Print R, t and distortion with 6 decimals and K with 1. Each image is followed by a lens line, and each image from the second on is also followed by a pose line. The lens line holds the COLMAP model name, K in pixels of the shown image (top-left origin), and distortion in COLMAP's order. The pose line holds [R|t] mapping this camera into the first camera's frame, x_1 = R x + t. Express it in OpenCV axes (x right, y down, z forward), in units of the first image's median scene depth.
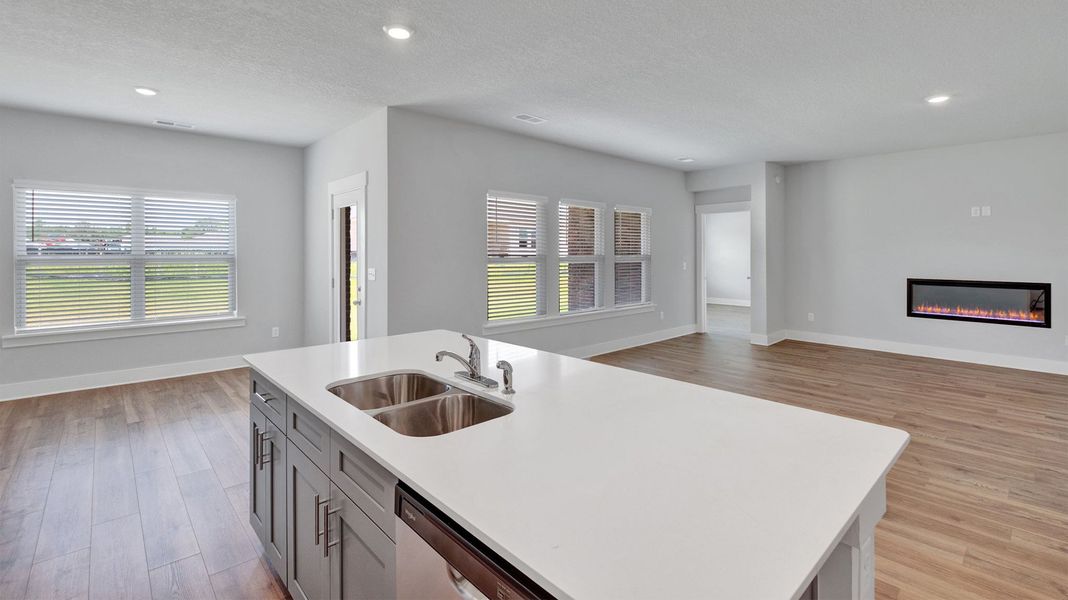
lens RADIAL K [[467.0, 0, 540.5], [0, 467.0, 235.8], [0, 0, 1]] dist [-0.004635, -0.000931]
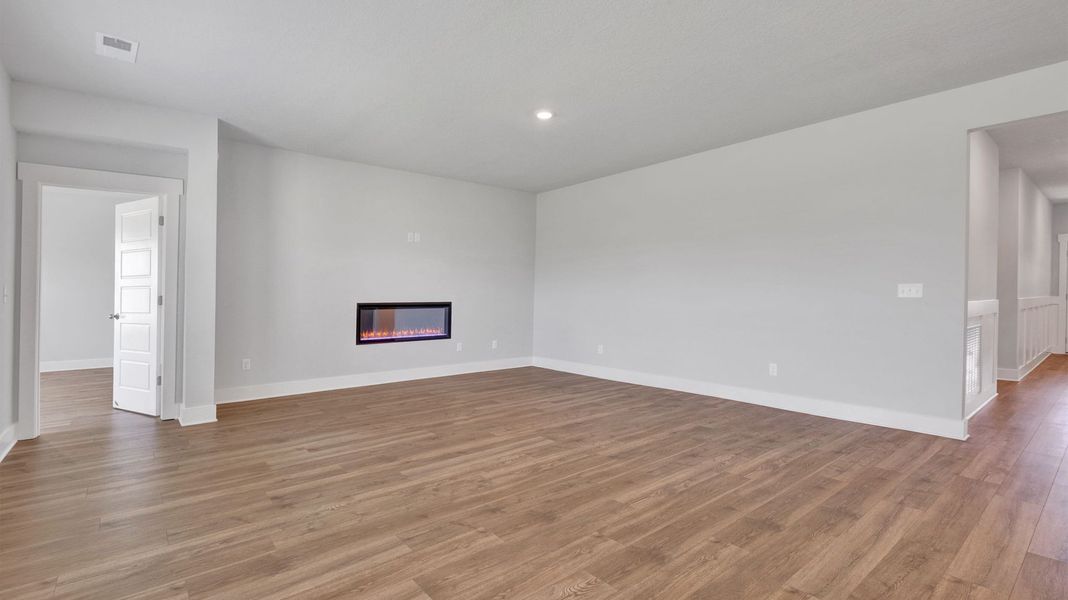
lens RADIAL K [[478.0, 0, 508.0], [0, 478.0, 296.0], [0, 0, 1]] dist [0.001601, -0.000308]
pose [[0.077237, -0.008387, 0.996977, -0.124708], [-0.033184, 0.999389, 0.010978, 0.057227], [-0.996460, -0.033932, 0.076911, 0.634235]]
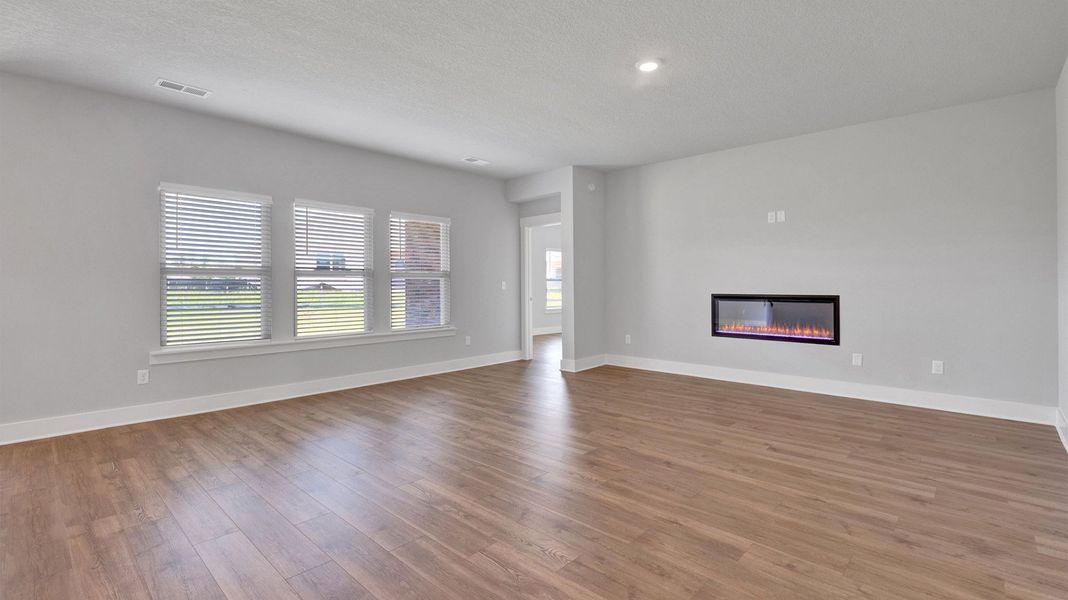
lens RADIAL K [[477.6, 0, 533.0], [0, 477.6, 260.0], [0, 0, 1]] dist [0.003582, 0.000304]
pose [[0.996952, -0.001444, 0.078004, 0.372508], [0.002855, 0.999834, -0.017977, 0.042003], [-0.077965, 0.018145, 0.996791, 0.107517]]
